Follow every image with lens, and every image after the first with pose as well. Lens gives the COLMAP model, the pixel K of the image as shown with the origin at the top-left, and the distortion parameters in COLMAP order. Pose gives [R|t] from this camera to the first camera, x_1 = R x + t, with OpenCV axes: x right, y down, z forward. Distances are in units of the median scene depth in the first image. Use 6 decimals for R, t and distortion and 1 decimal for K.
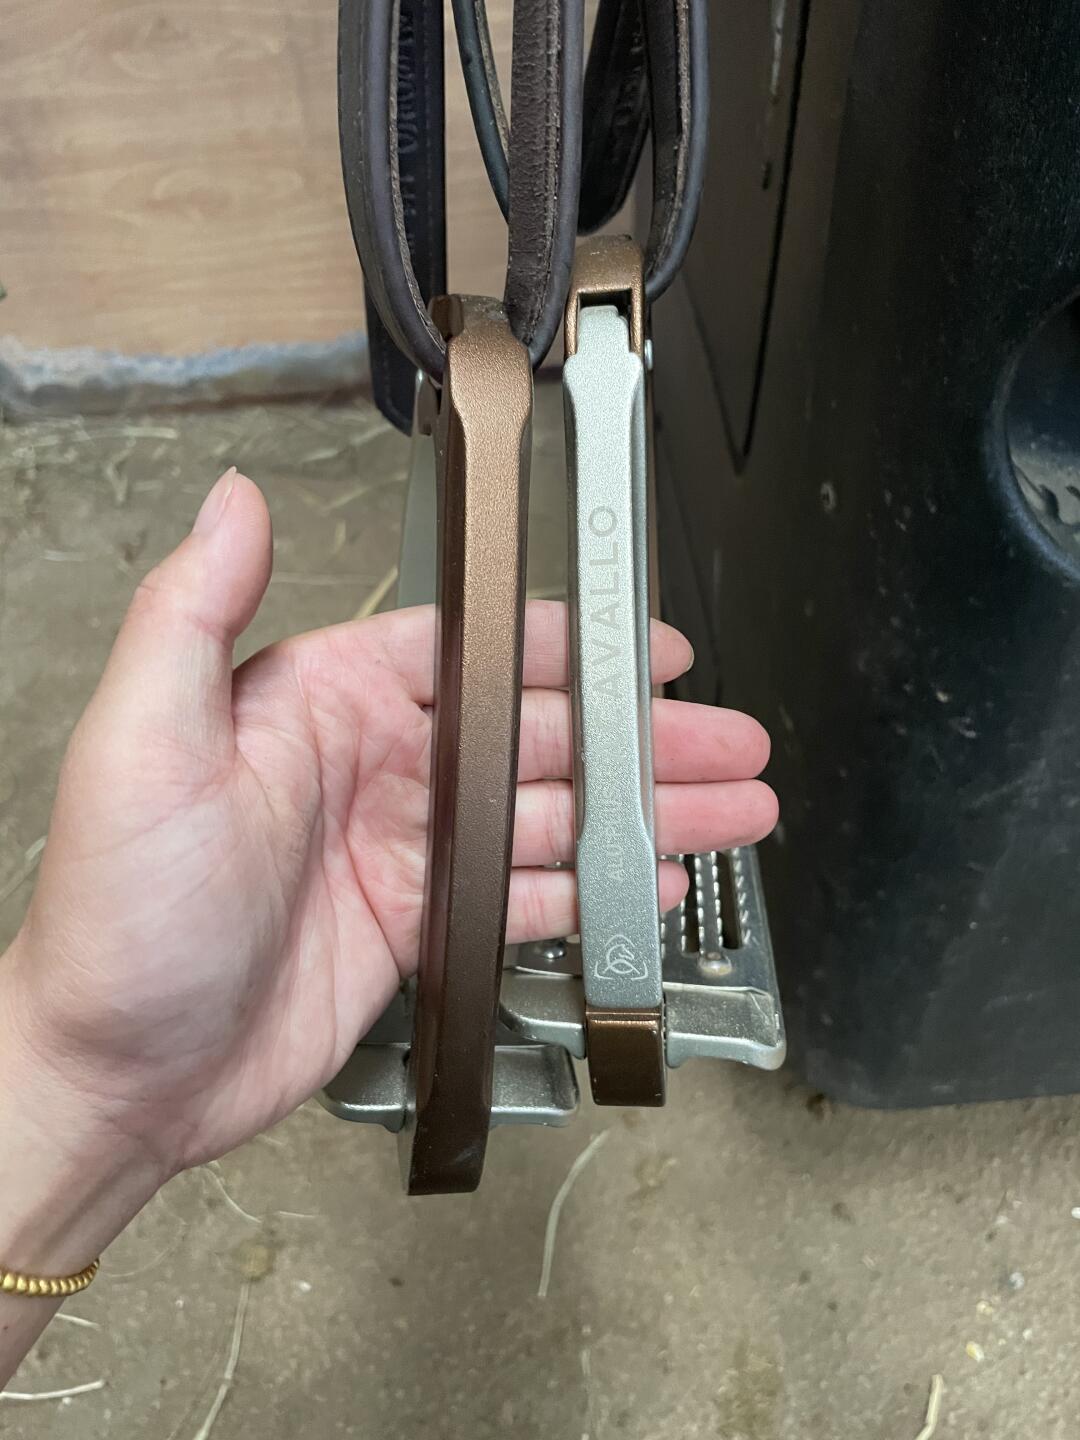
lens RADIAL K [[1109.5, 0, 534.2], [0, 1109.5, 711.1], [0, 0, 1]] dist [0.060942, -0.093540]
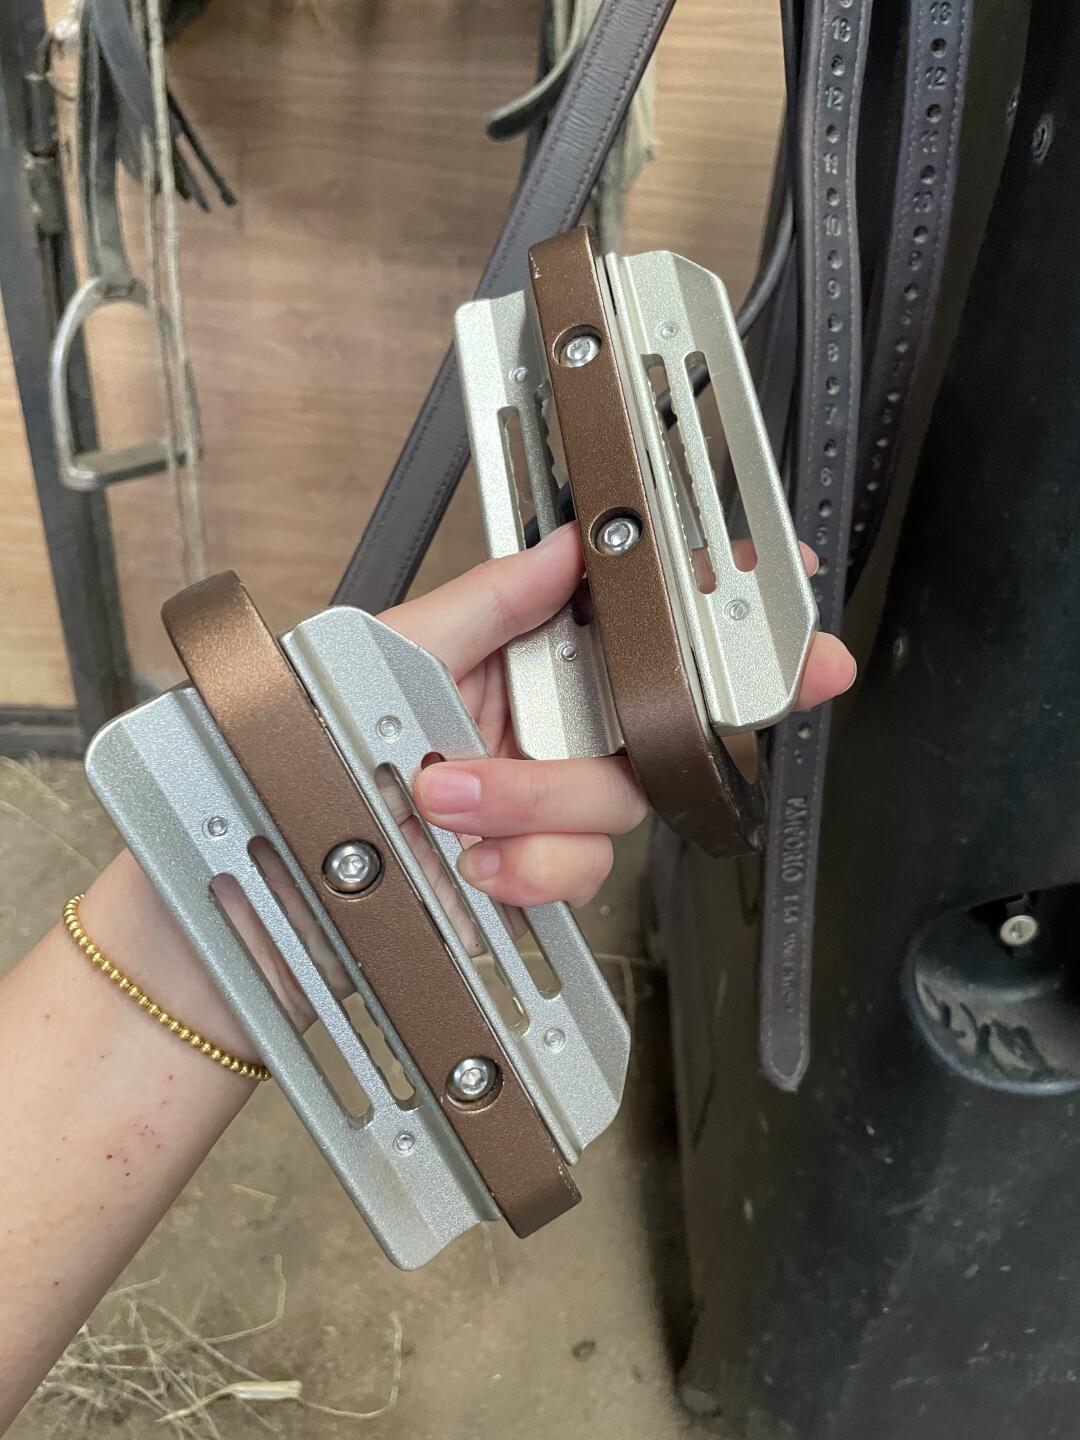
lens RADIAL K [[1109.5, 0, 532.0], [0, 1109.5, 718.8], [0, 0, 1]] dist [0.060942, -0.093540]
pose [[0.986123, 0.165000, -0.018340, -0.073050], [-0.163766, 0.948676, -0.270544, -0.029991], [-0.027241, 0.269794, 0.962533, -0.296618]]
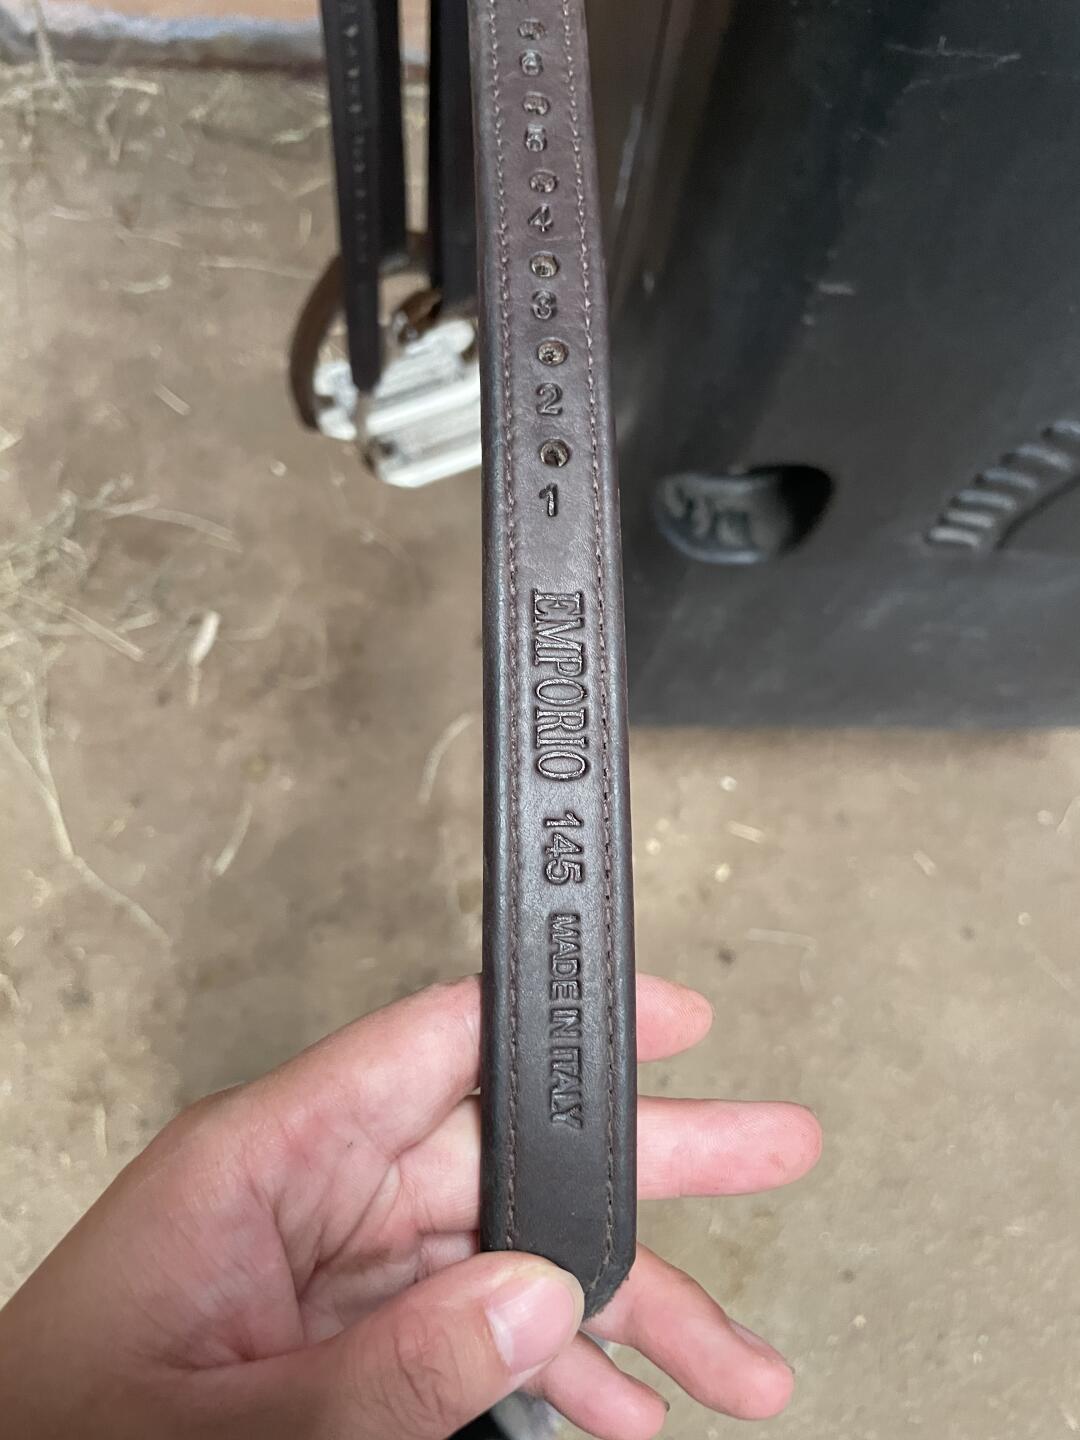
lens RADIAL K [[1109.5, 0, 545.7], [0, 1109.5, 708.3], [0, 0, 1]] dist [0.060942, -0.093540]
pose [[0.989845, 0.089169, 0.110701, -0.008365], [-0.126271, 0.909231, 0.396679, -0.323549], [-0.065281, -0.406630, 0.911258, -0.544460]]
